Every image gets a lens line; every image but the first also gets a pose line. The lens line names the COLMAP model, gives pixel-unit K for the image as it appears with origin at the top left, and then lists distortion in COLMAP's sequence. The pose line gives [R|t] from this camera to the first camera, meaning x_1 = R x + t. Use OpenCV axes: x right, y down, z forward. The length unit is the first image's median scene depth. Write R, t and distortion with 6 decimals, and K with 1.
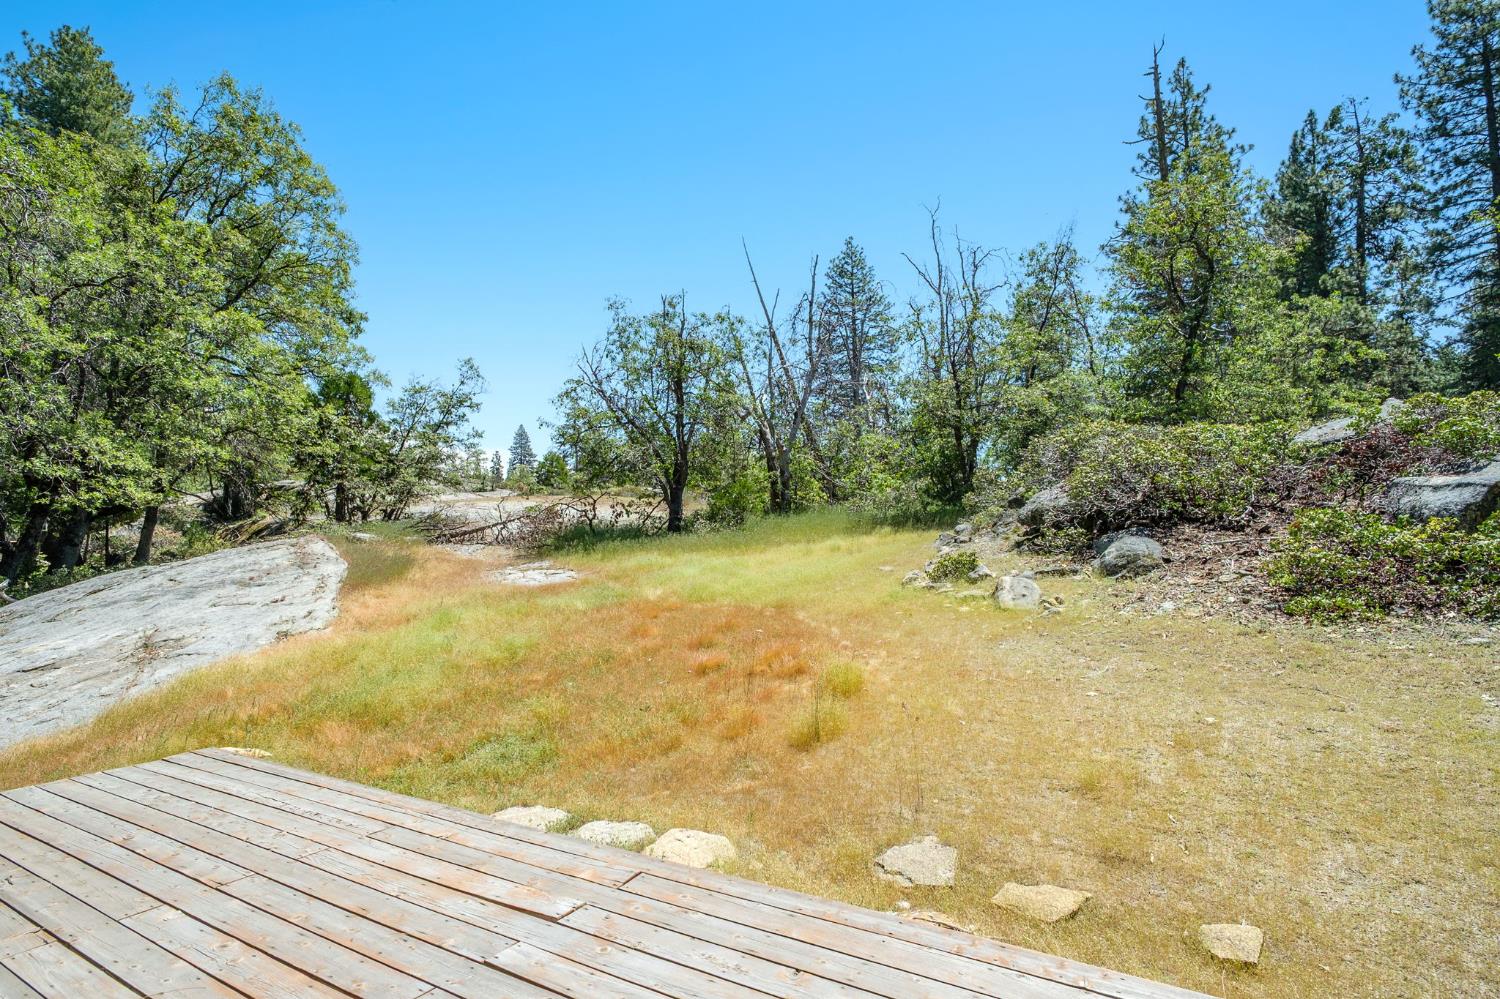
lens RADIAL K [[797.5, 0, 750.0], [0, 797.5, 499.5], [0, 0, 1]] dist [0.000936, -0.000639]
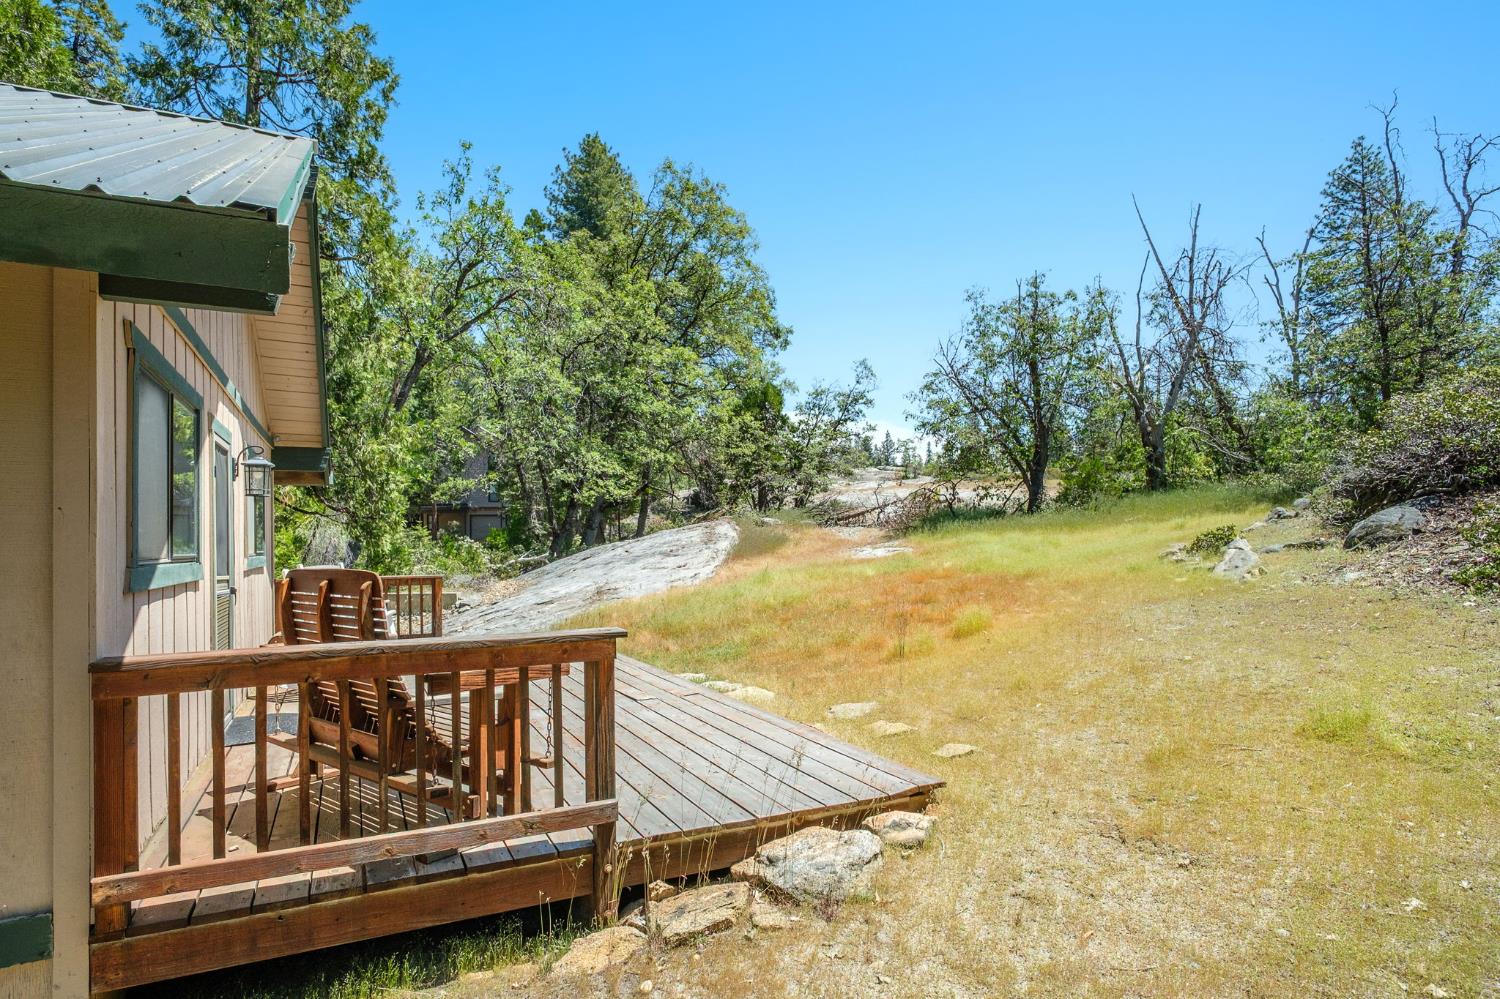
lens RADIAL K [[814.5, 0, 750.5], [0, 814.5, 526.5], [0, 0, 1]] dist [-0.002435, -0.000205]
pose [[0.852779, -0.006856, -0.522226, 0.129850], [0.033607, 0.998562, 0.041770, 0.002320], [0.521189, -0.053171, 0.851783, -0.068075]]
